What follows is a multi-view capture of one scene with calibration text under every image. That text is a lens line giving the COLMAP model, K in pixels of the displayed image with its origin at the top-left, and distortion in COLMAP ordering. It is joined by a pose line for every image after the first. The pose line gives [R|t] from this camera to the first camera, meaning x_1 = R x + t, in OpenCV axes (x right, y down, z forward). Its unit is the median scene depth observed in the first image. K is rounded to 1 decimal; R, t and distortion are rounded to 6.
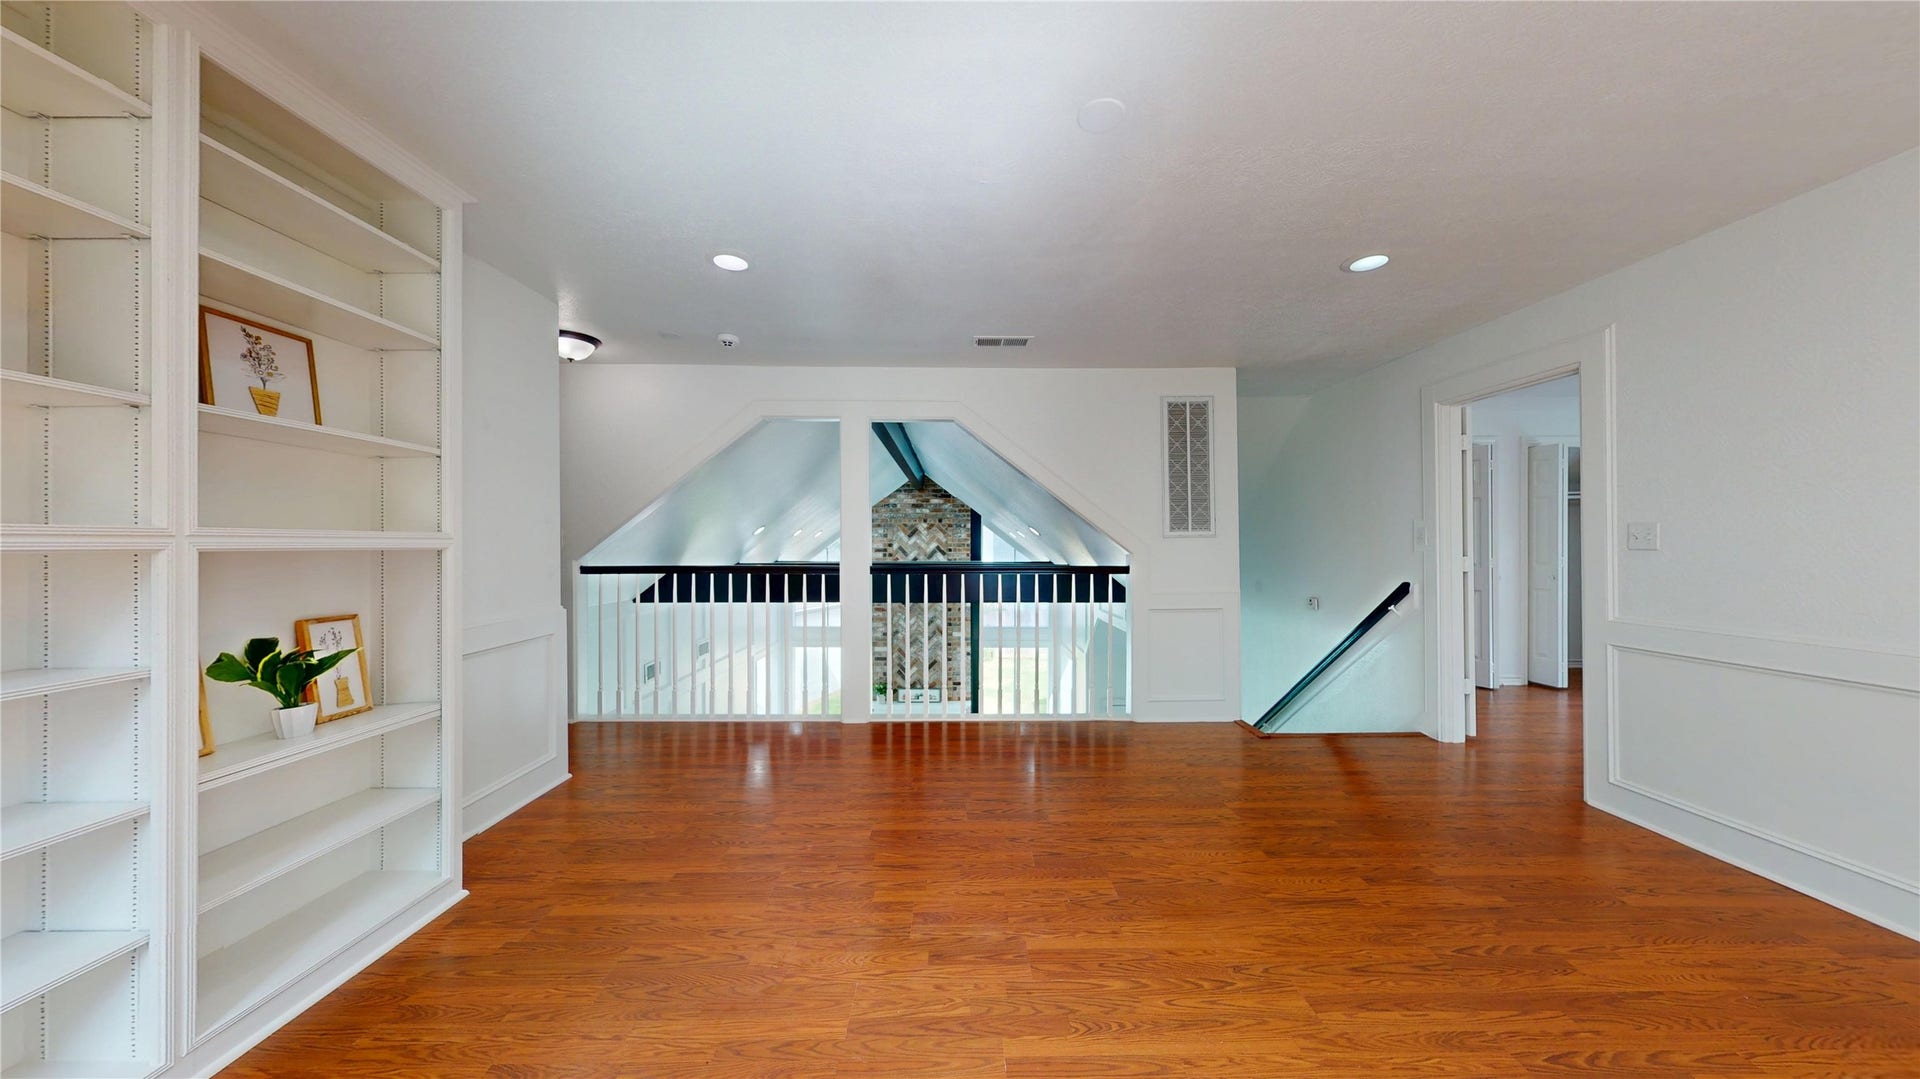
lens RADIAL K [[606.7, 0, 960.5], [0, 606.7, 542.5], [0, 0, 1]] dist [-0.000192, 0.000087]
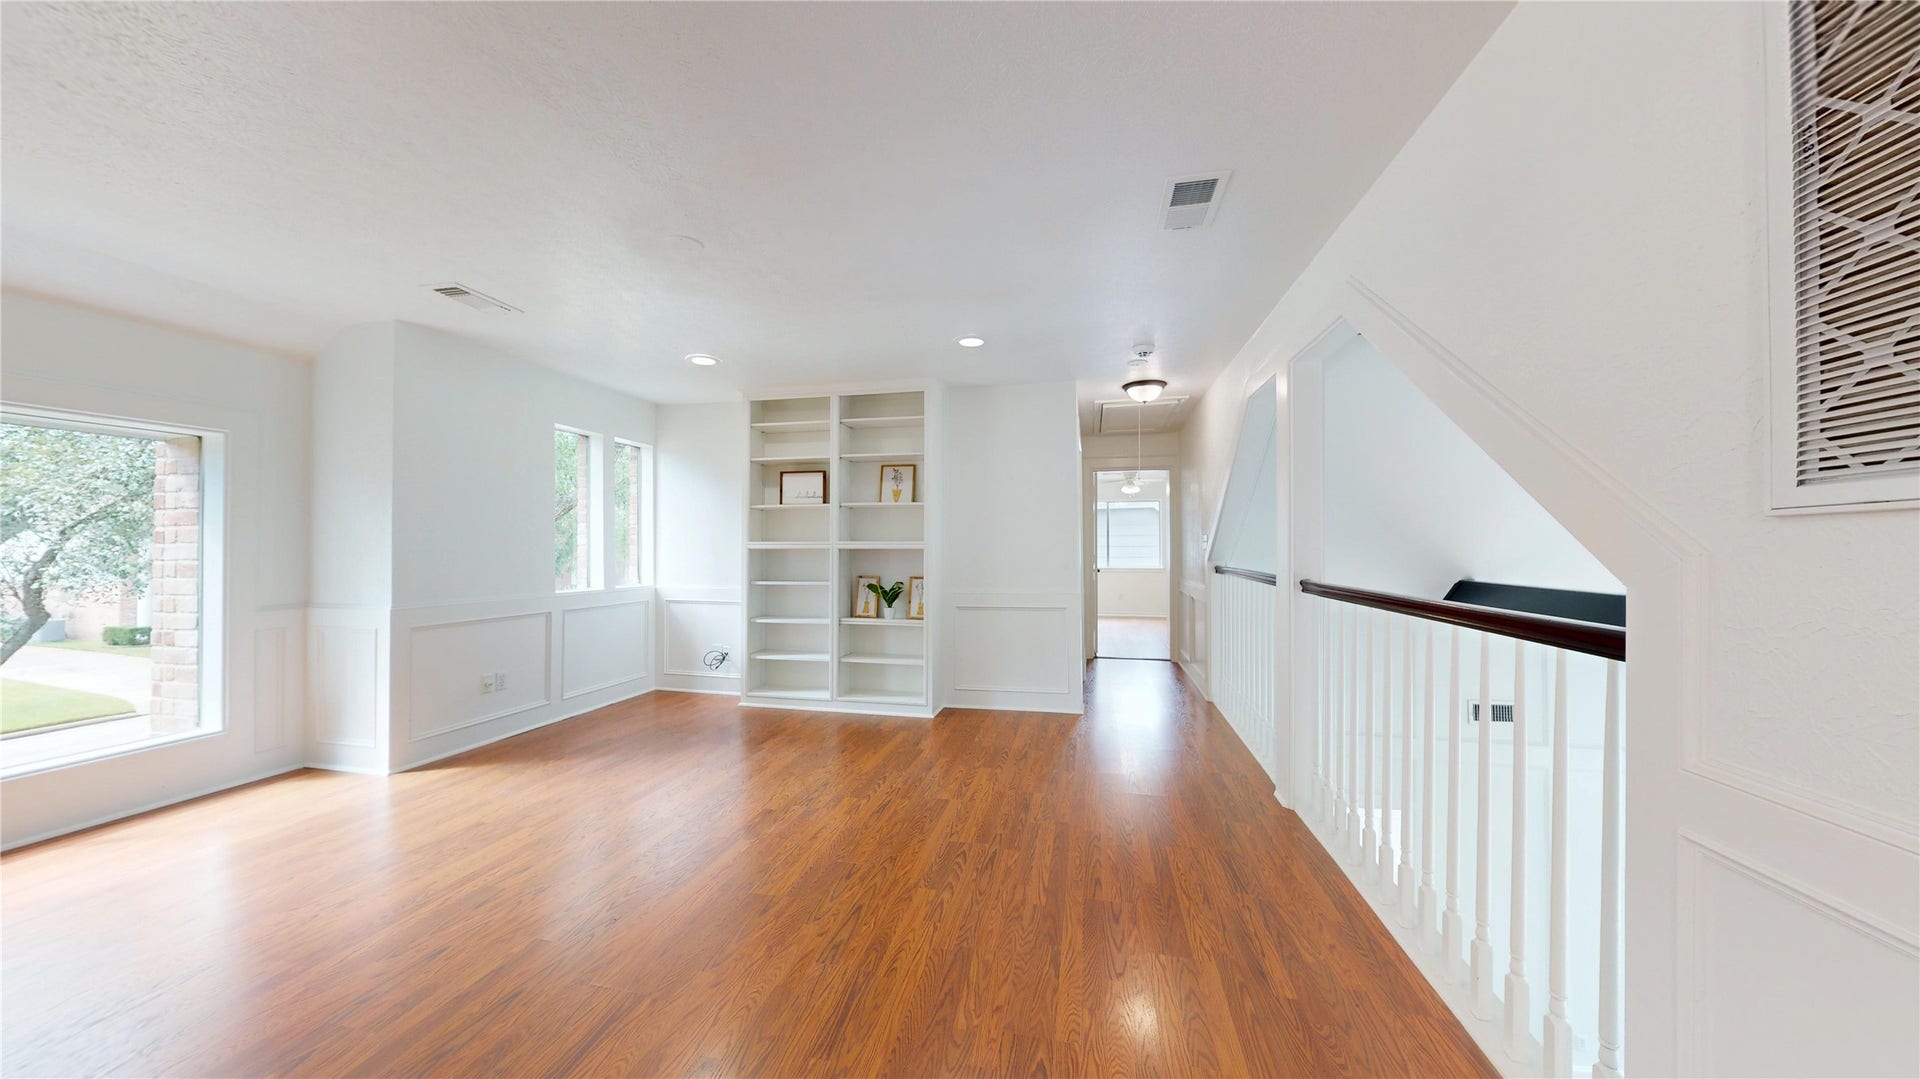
lens RADIAL K [[606.7, 0, 960.5], [0, 606.7, 542.5], [0, 0, 1]] dist [-0.000192, 0.000087]
pose [[-0.221782, -0.004526, -0.975086, 1.204170], [0.002435, 0.999984, -0.005196, -0.000425], [0.975093, -0.003527, -0.221768, 1.598350]]
